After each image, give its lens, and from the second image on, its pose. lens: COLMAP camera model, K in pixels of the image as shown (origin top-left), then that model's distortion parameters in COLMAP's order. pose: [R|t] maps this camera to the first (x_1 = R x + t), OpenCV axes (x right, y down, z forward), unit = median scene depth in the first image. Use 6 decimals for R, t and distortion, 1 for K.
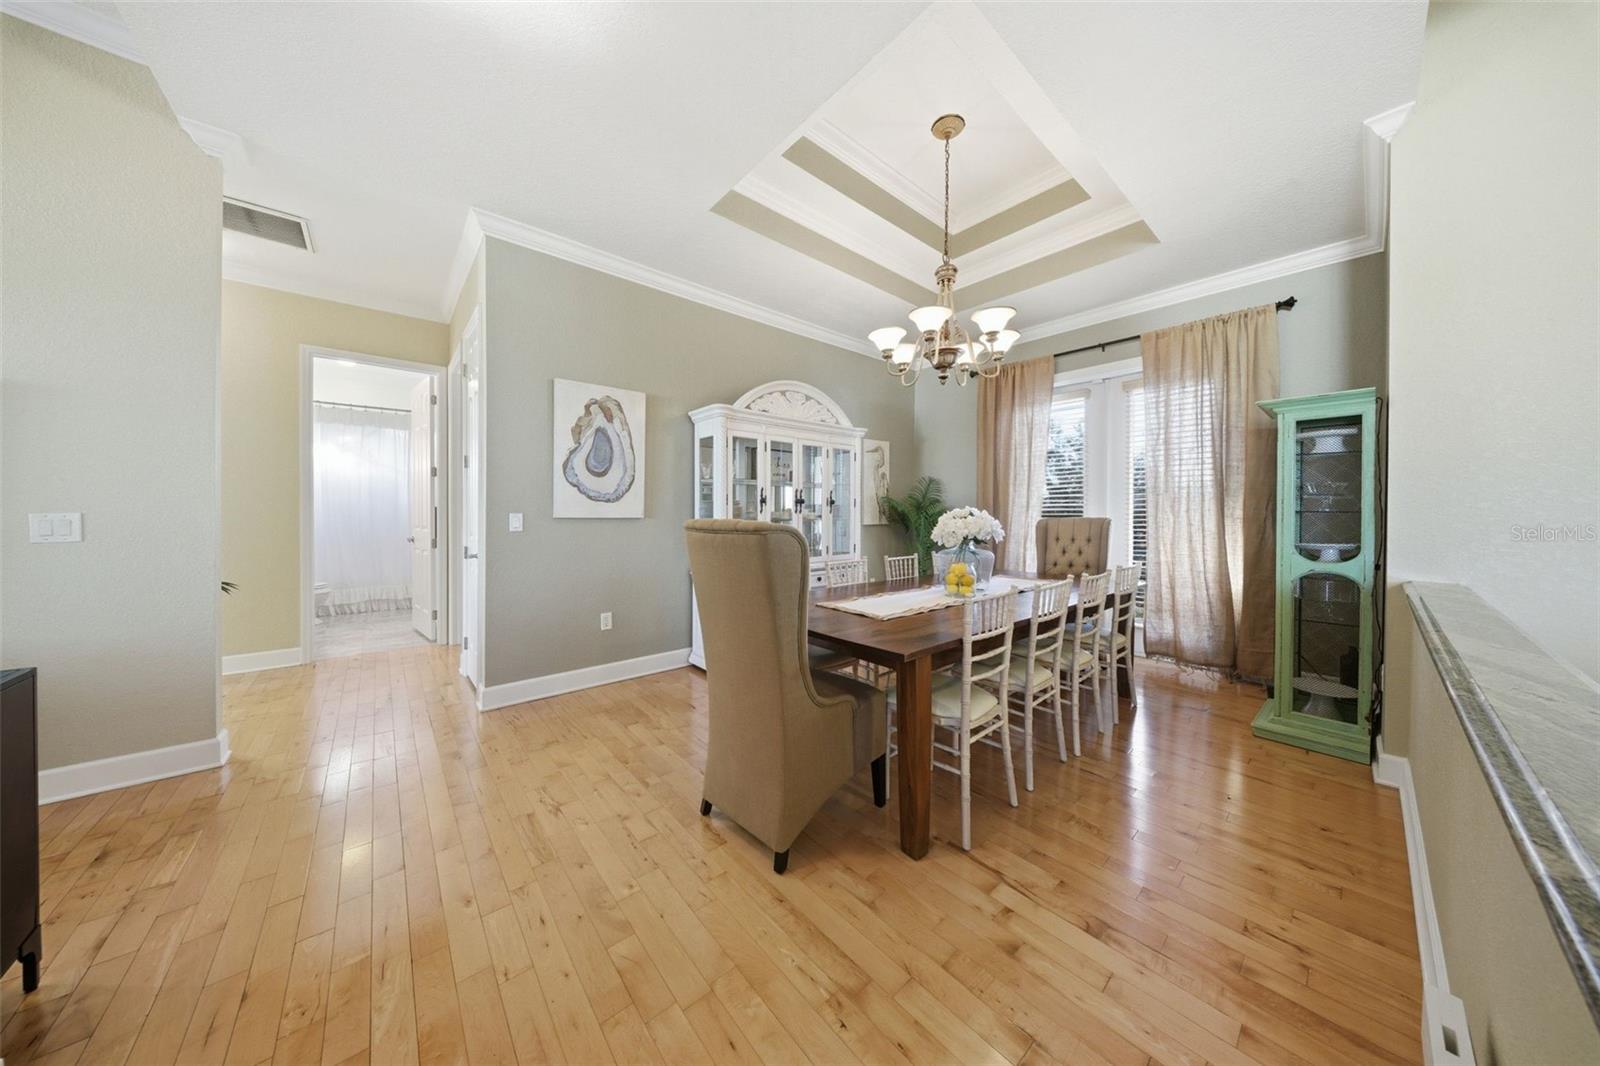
lens RADIAL K [[485.8, 0, 800.8], [0, 485.8, 516.6], [0, 0, 1]] dist [-0.002602, 0.000022]
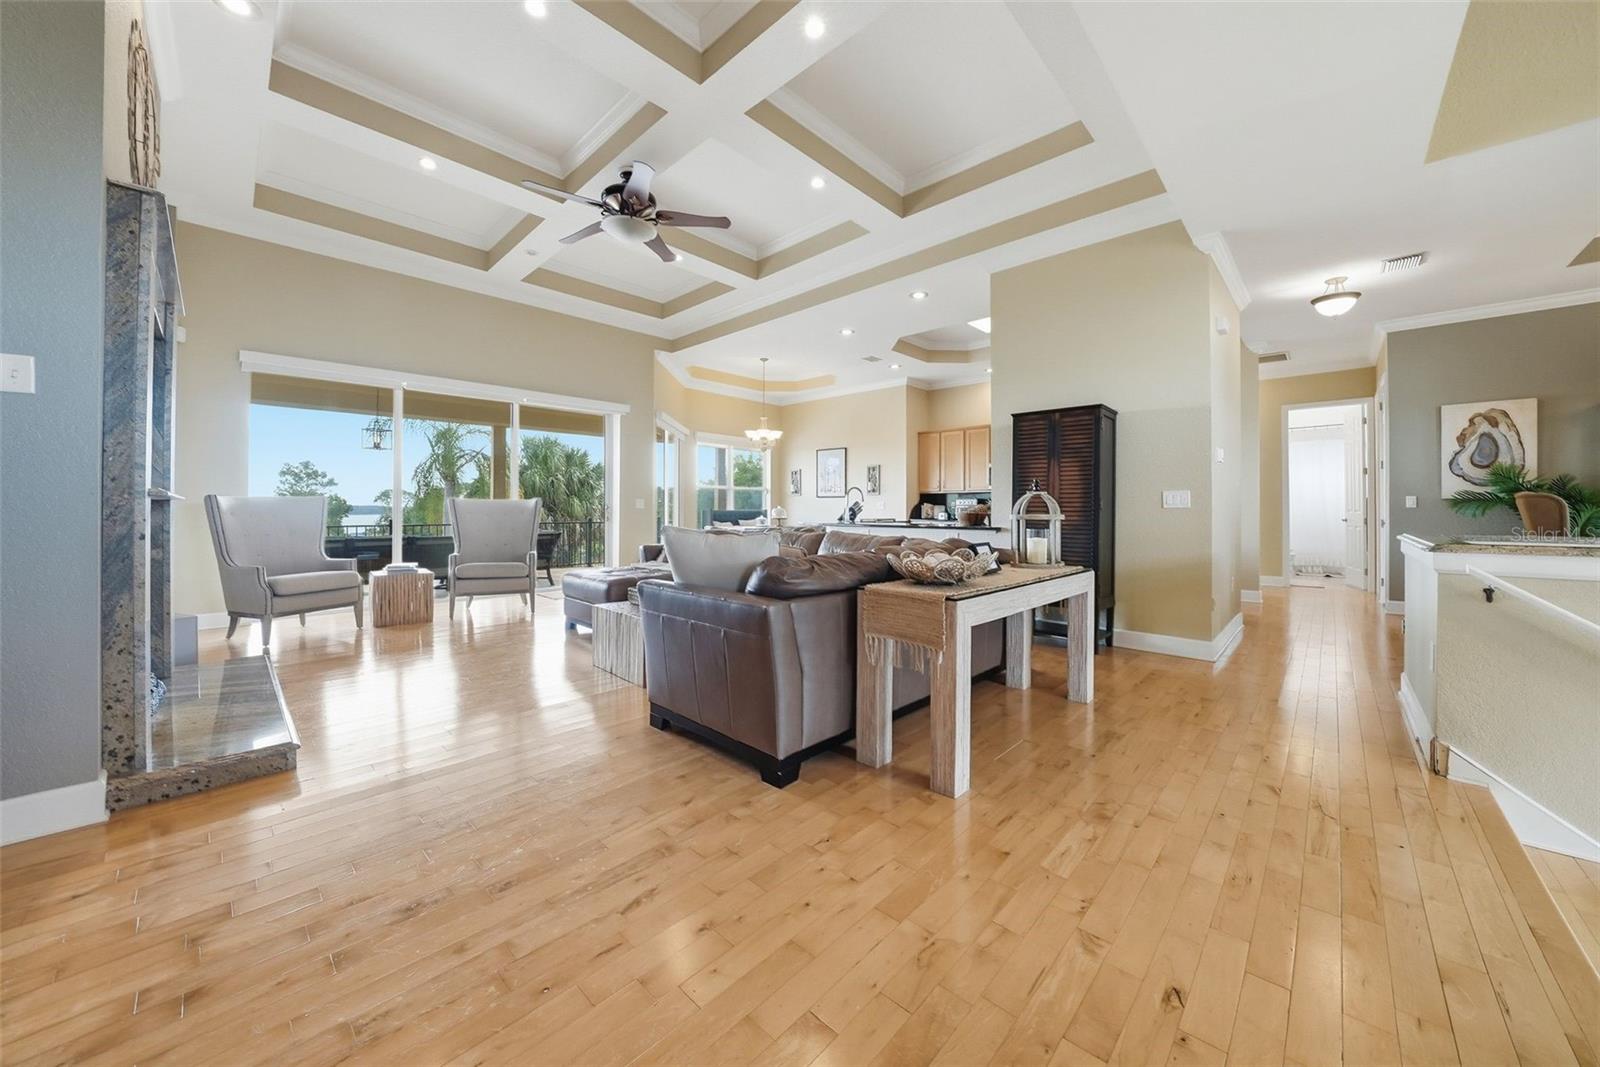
lens RADIAL K [[567.6, 0, 806.0], [0, 567.6, 507.9], [0, 0, 1]] dist [-0.005145, -0.000182]
pose [[0.098574, -0.007340, -0.995103, 0.736973], [-0.008952, 0.999926, -0.008262, 0.045132], [0.995089, 0.009722, 0.098501, -0.802062]]
